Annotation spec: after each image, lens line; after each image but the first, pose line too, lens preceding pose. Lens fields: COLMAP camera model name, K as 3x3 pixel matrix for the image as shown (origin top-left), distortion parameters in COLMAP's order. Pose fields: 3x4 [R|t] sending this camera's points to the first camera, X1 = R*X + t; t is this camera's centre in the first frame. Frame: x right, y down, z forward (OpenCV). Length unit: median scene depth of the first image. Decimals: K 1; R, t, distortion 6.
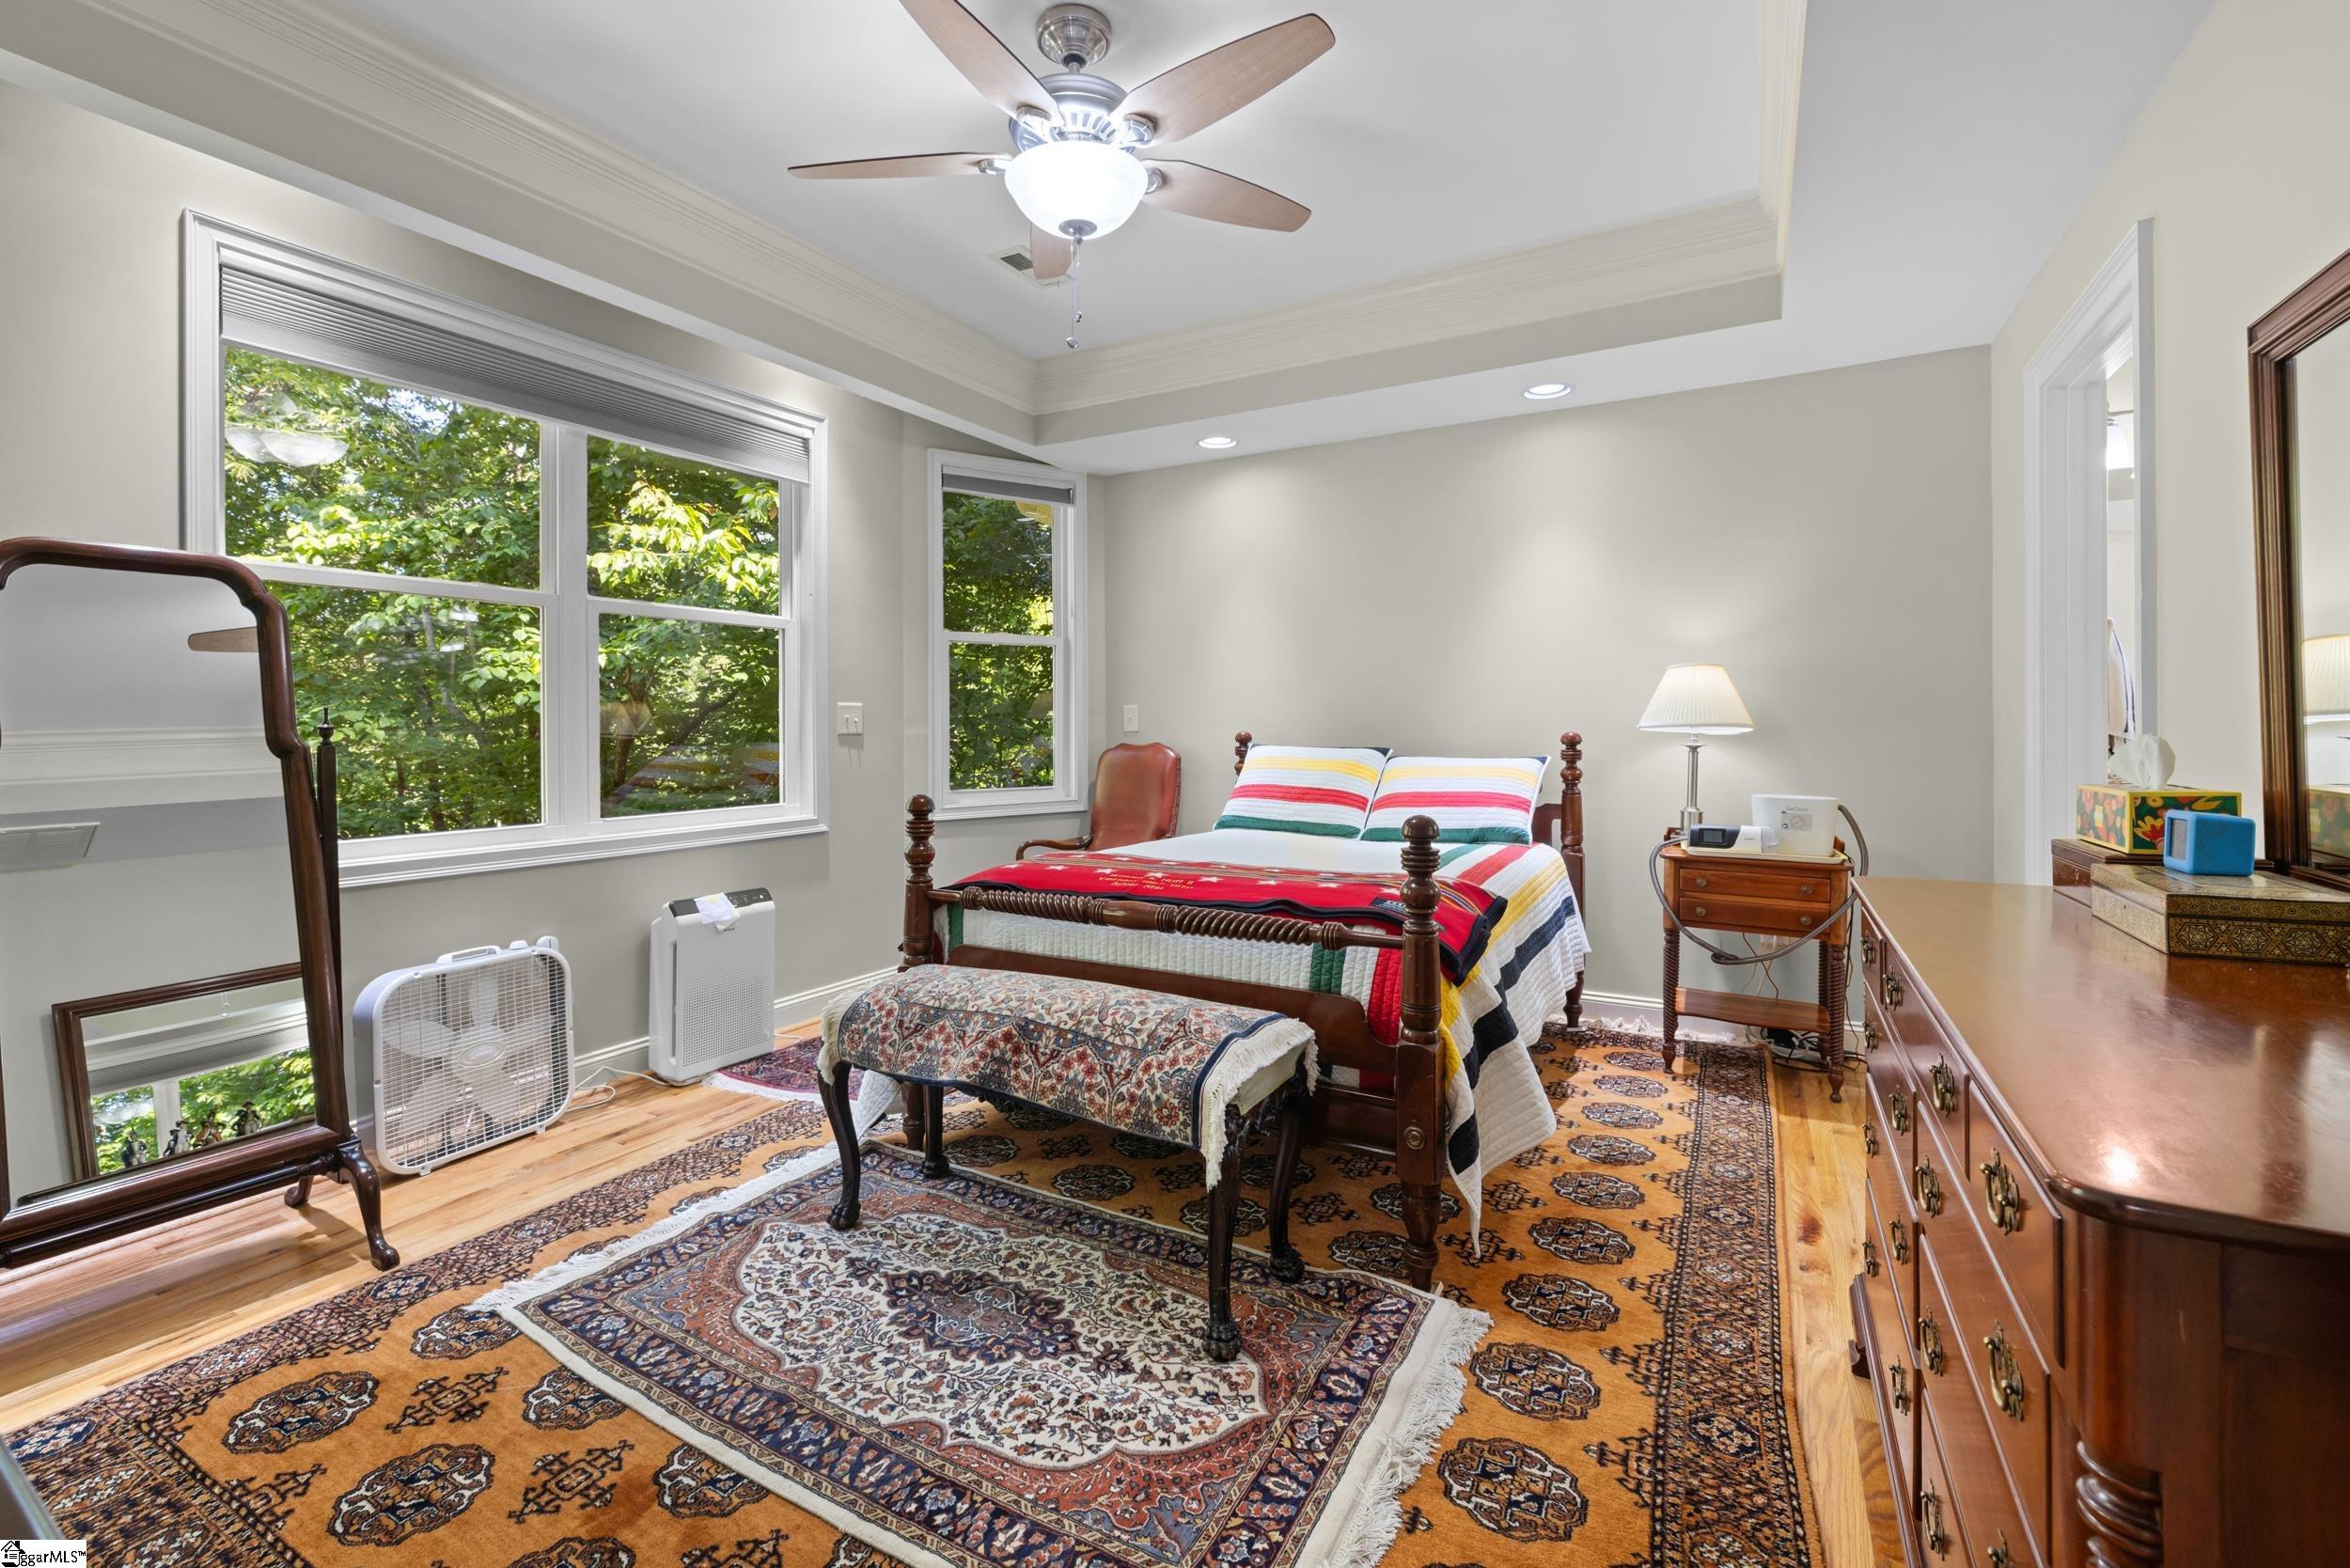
lens RADIAL K [[1014.9, 0, 1168.0], [0, 1014.9, 727.4], [0, 0, 1]] dist [0.002233, -0.000364]
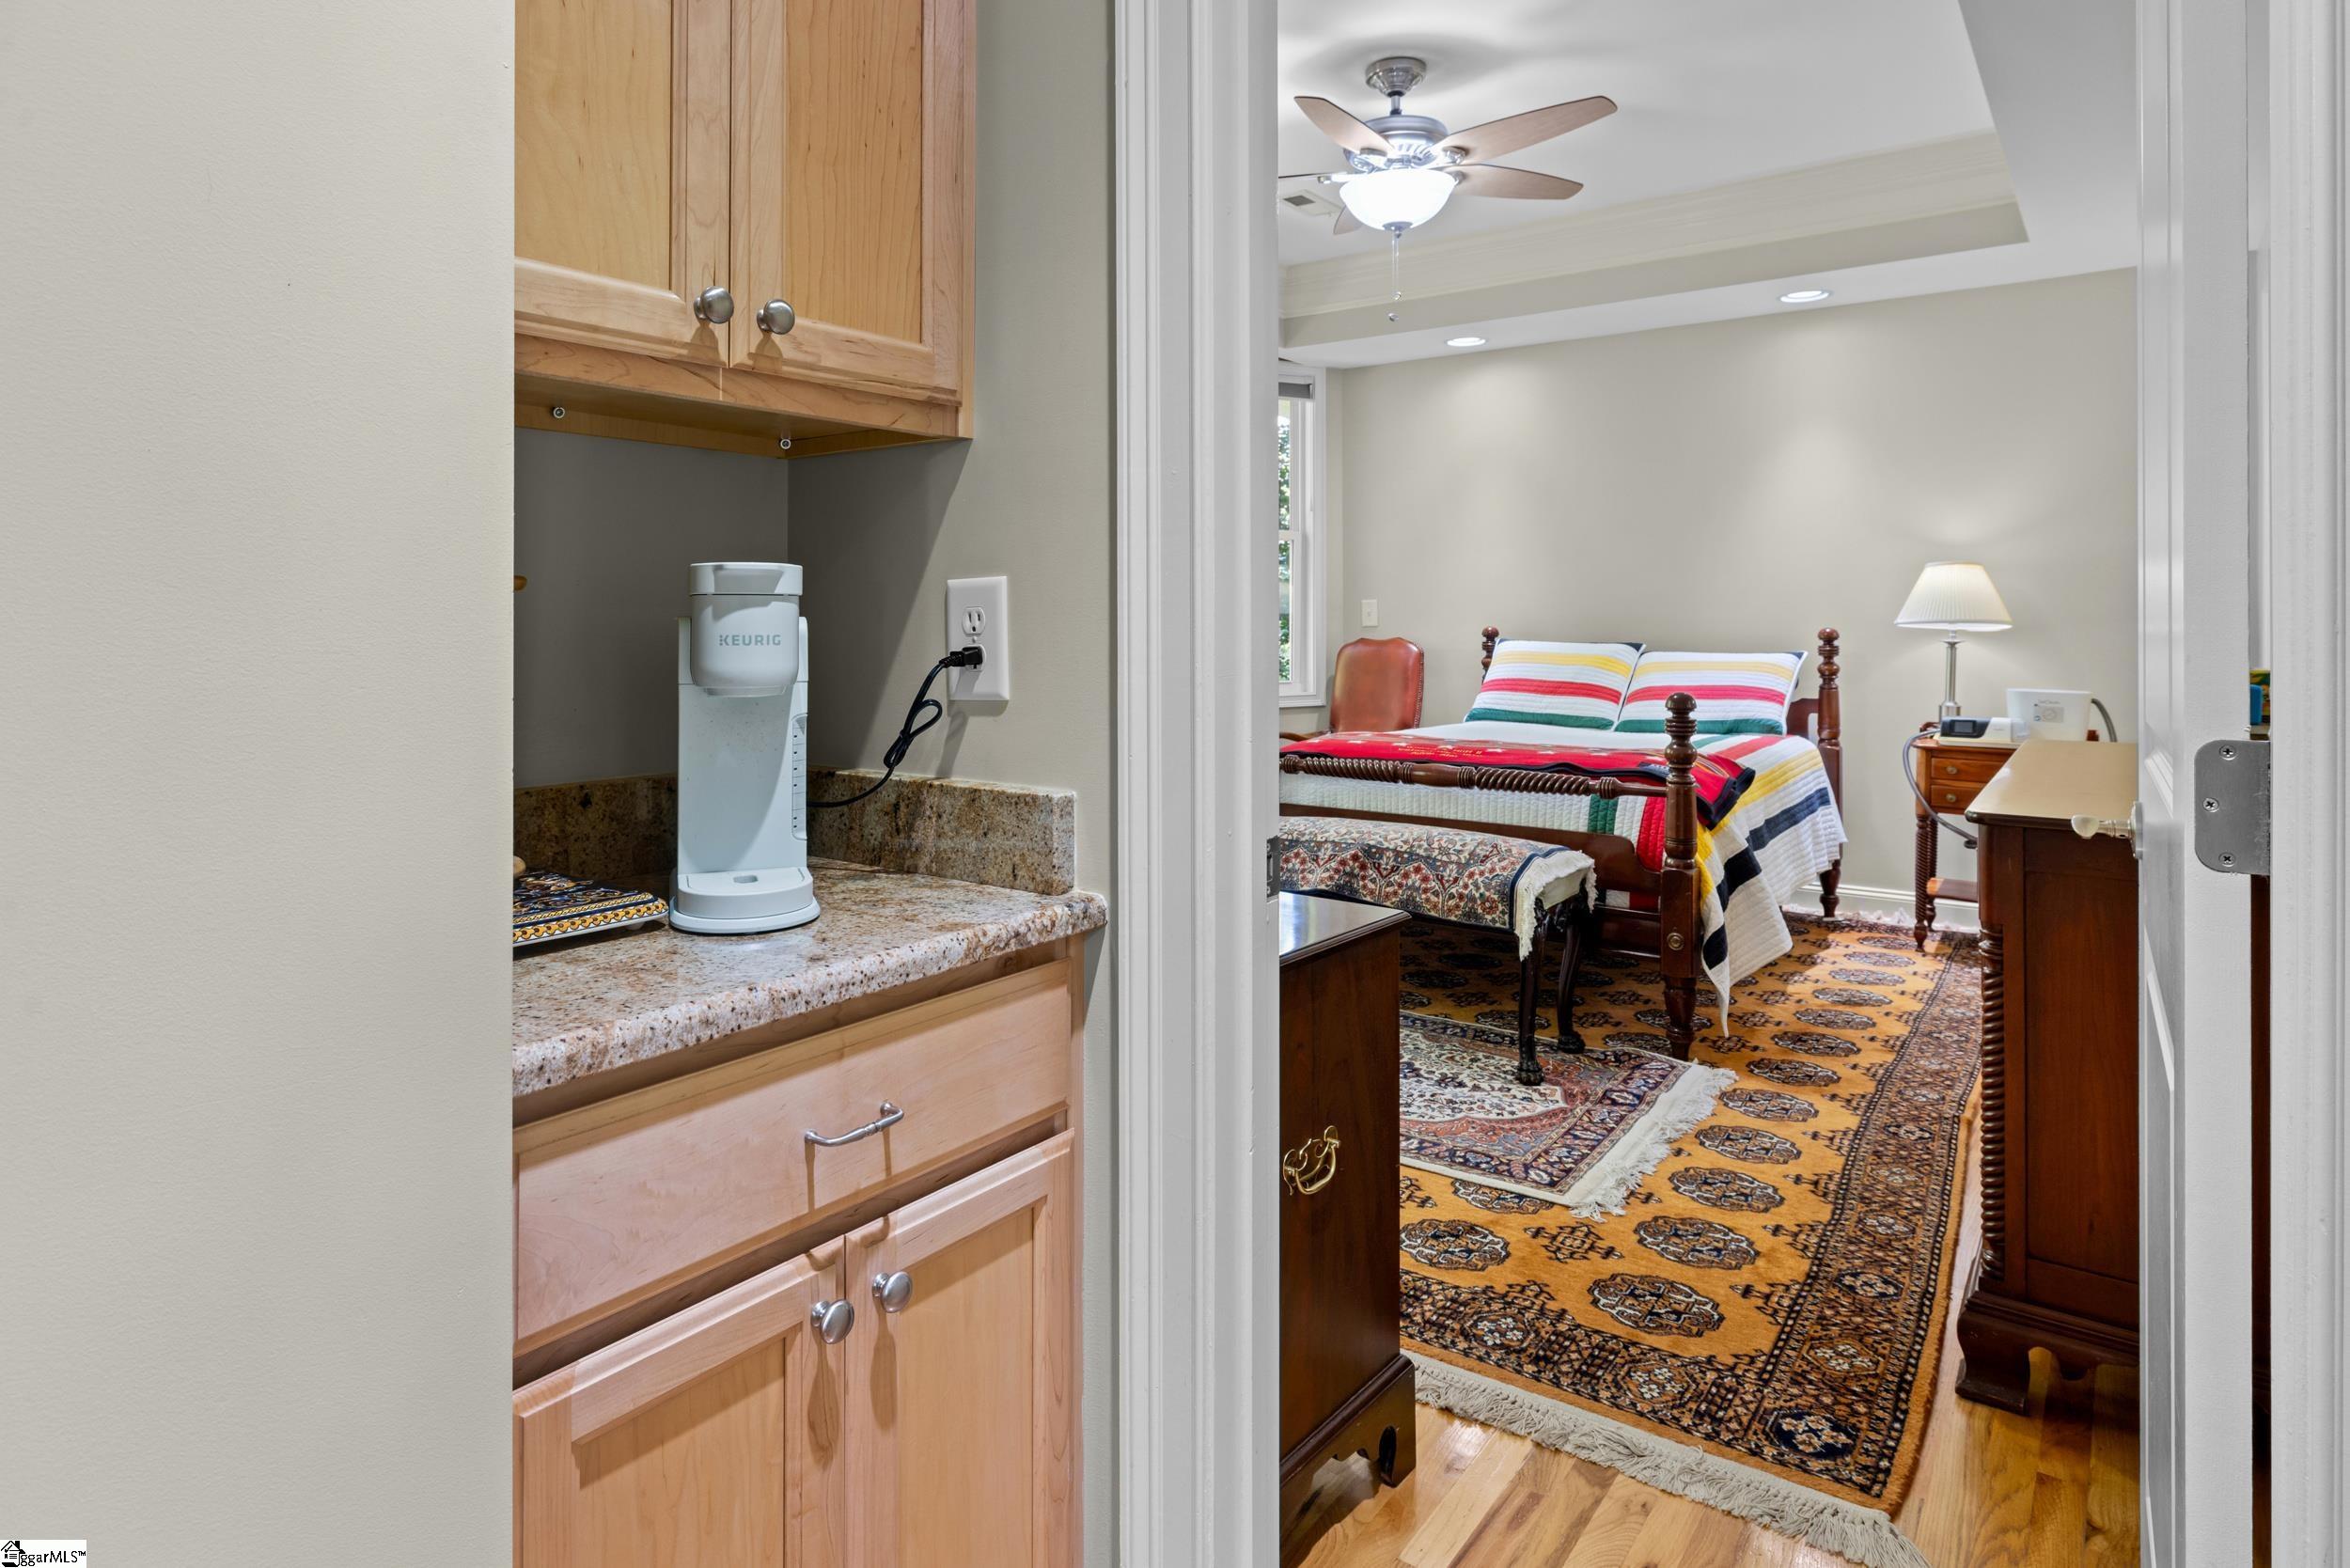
lens RADIAL K [[1301.8, 0, 1168.5], [0, 1301.8, 623.1], [0, 0, 1]] dist [-0.001317, -0.000252]
pose [[0.992929, 0.002132, -0.118694, -0.178195], [-0.001974, 0.999997, 0.001442, -0.001652], [0.118697, -0.001198, 0.992930, -0.634732]]
